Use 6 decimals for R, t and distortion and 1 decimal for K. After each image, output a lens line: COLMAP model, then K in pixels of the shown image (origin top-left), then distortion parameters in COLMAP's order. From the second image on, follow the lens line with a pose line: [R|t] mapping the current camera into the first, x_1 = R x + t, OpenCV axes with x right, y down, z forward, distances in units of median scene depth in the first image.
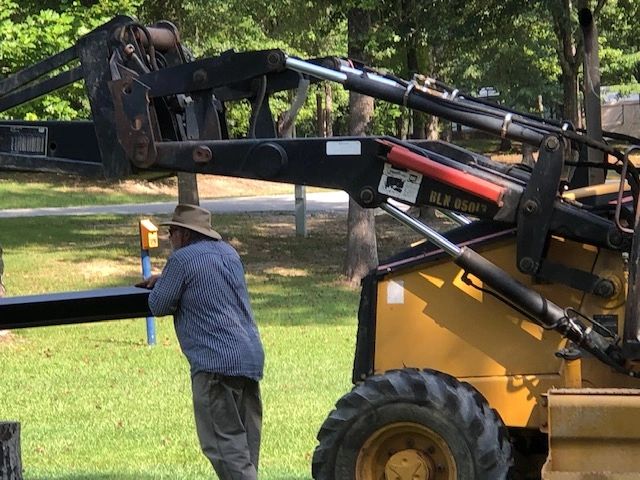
lens RADIAL K [[2948.8, 0, 320.0], [0, 2948.8, 240.0], [0, 0, 1]] dist [-0.131071, -1.263346]
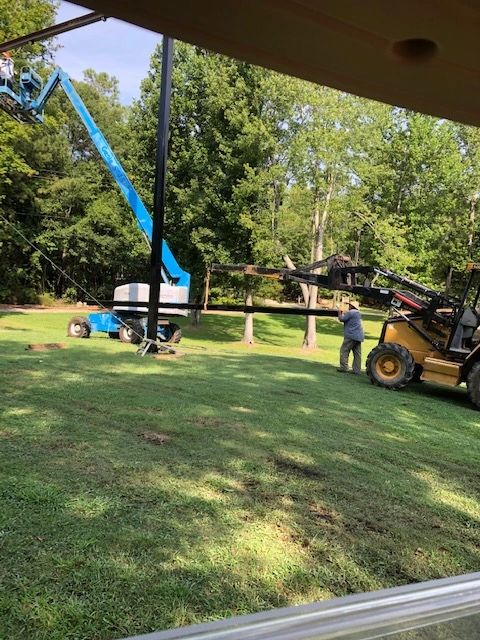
lens RADIAL K [[530.1, 0, 240.0], [0, 530.1, 320.0], [0, 0, 1]] dist [0.010461, 0.009162]
pose [[0.955908, 0.158941, -0.246935, 0.004557], [-0.148322, 0.987047, 0.061151, -0.006629], [0.253456, -0.021828, 0.967101, 0.196752]]
